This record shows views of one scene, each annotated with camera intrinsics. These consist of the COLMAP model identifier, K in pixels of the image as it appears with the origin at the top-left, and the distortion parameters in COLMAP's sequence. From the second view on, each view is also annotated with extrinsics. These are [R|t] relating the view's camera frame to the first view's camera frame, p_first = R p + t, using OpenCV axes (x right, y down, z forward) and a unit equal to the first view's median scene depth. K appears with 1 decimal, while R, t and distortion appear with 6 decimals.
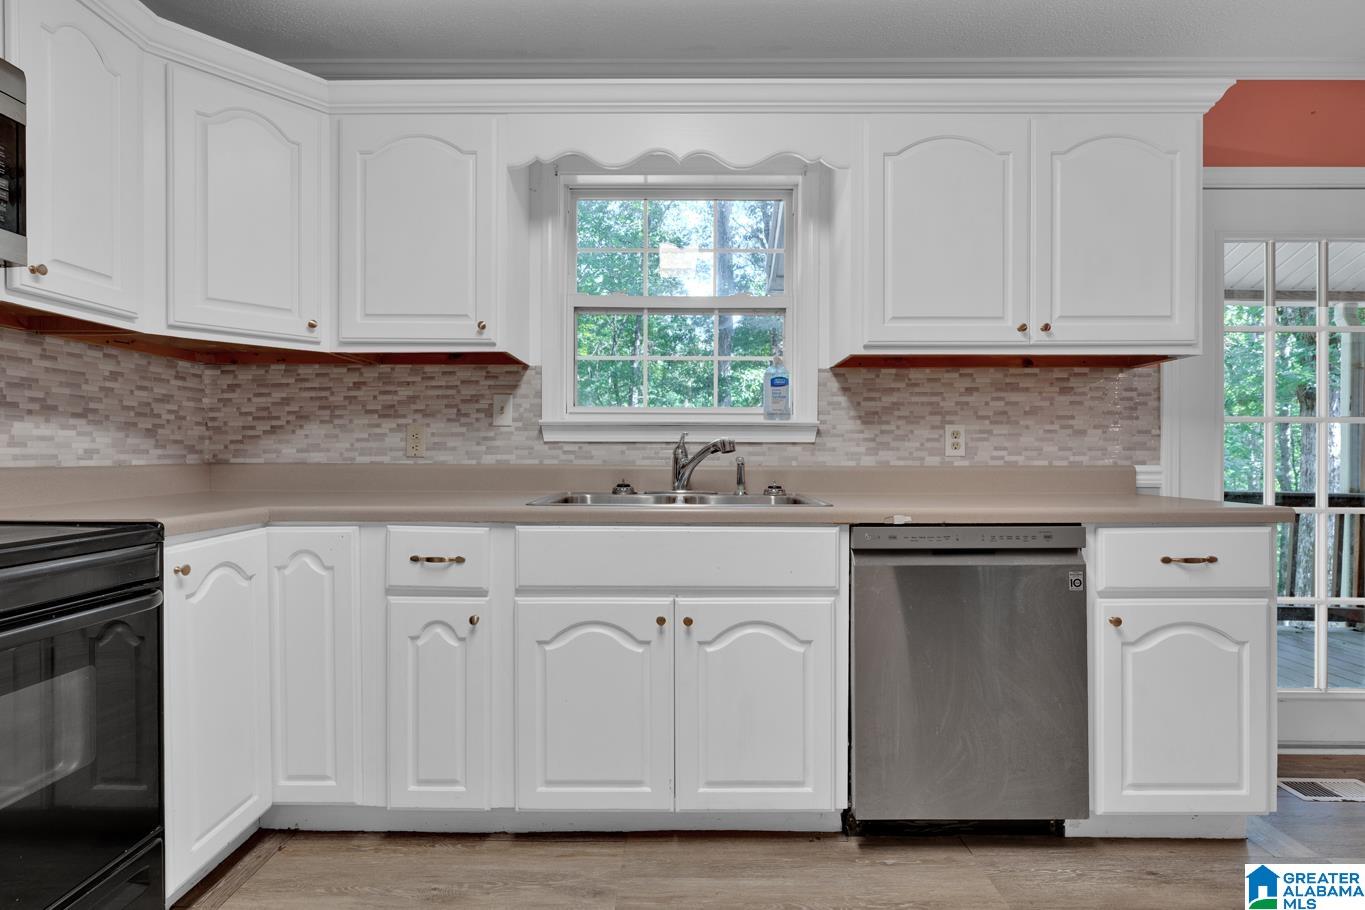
lens RADIAL K [[652.6, 0, 677.0], [0, 652.6, 459.3], [0, 0, 1]] dist [-0.000470, 0.000077]
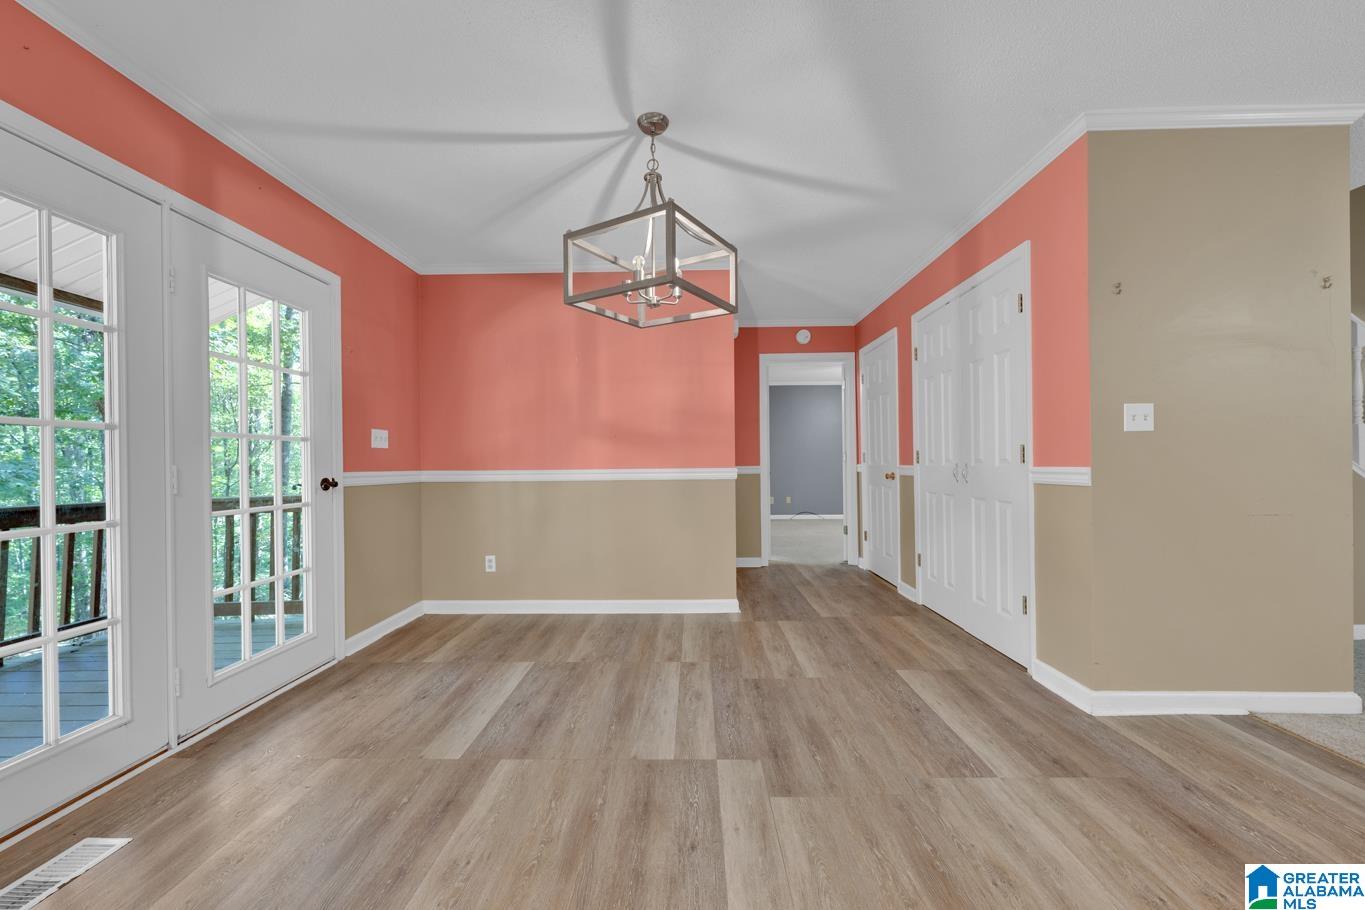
lens RADIAL K [[537.4, 0, 683.0], [0, 537.4, 457.6], [0, 0, 1]] dist [0.000515, -0.000472]
pose [[0.010539, 0.005129, 0.999931, 0.330728], [0.014035, 0.999888, -0.005277, 0.000262], [-0.999846, 0.014089, 0.010466, 0.190992]]
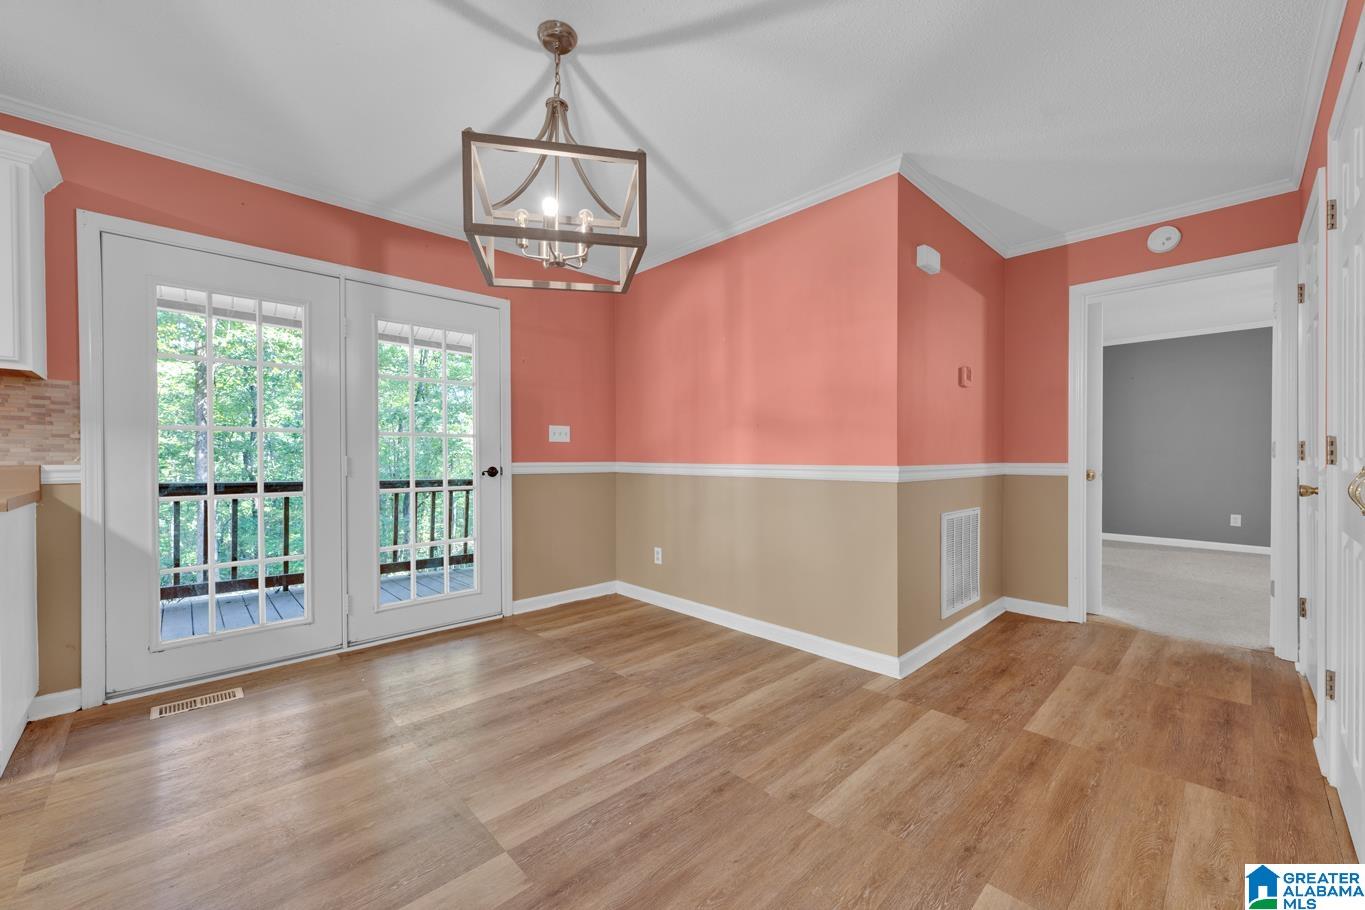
lens RADIAL K [[537.4, 0, 682.3], [0, 537.4, 460.6], [0, 0, 1]] dist [0.000515, -0.000472]
pose [[0.714343, -0.011402, 0.699702, 0.907694], [0.005388, 0.999927, 0.010793, -0.002677], [-0.699774, -0.003939, 0.714353, -0.478606]]
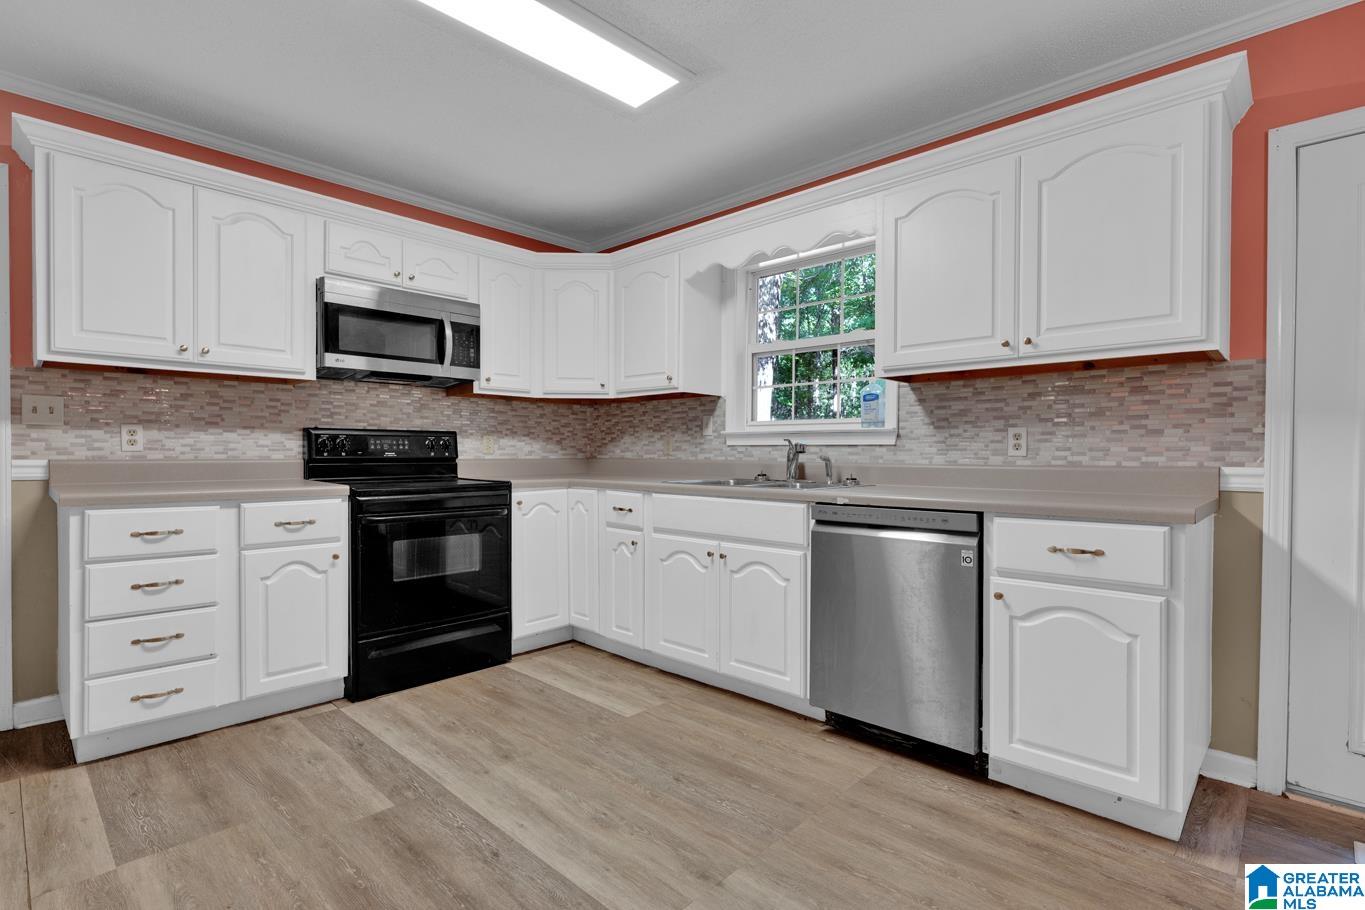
lens RADIAL K [[652.6, 0, 683.6], [0, 652.6, 458.1], [0, 0, 1]] dist [-0.000470, 0.000077]
pose [[0.729461, 0.006732, -0.683989, 0.836606], [-0.006542, 0.999974, 0.002865, -0.000953], [0.683991, 0.002385, 0.729486, -0.202337]]
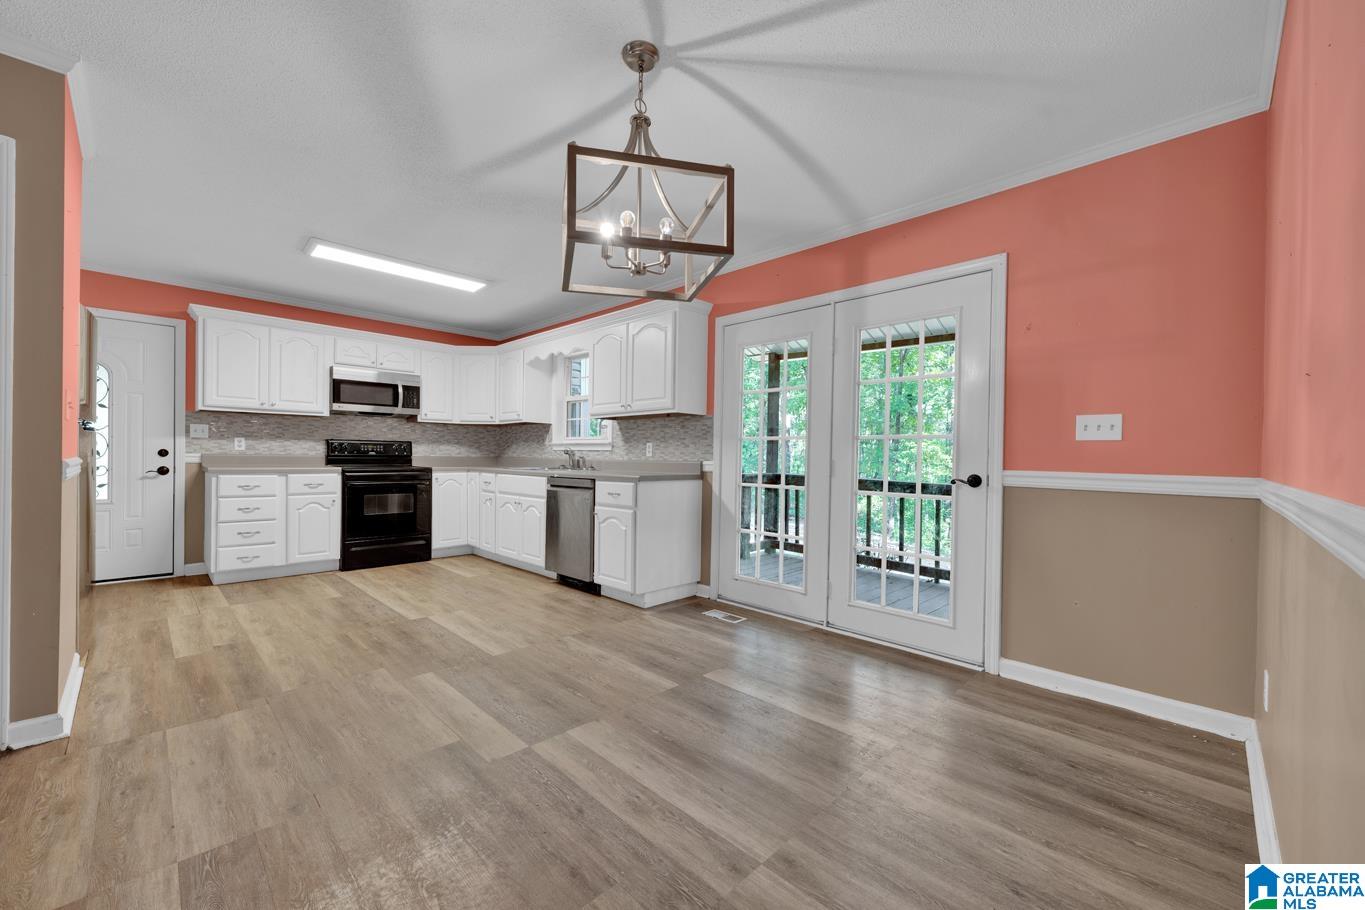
lens RADIAL K [[537.4, 0, 683.8], [0, 537.4, 459.6], [0, 0, 1]] dist [0.000515, -0.000472]
pose [[0.716592, 0.011539, -0.697397, 2.022936], [-0.015800, 0.999875, 0.000308, 0.005520], [0.697314, 0.010798, 0.716685, -0.318781]]
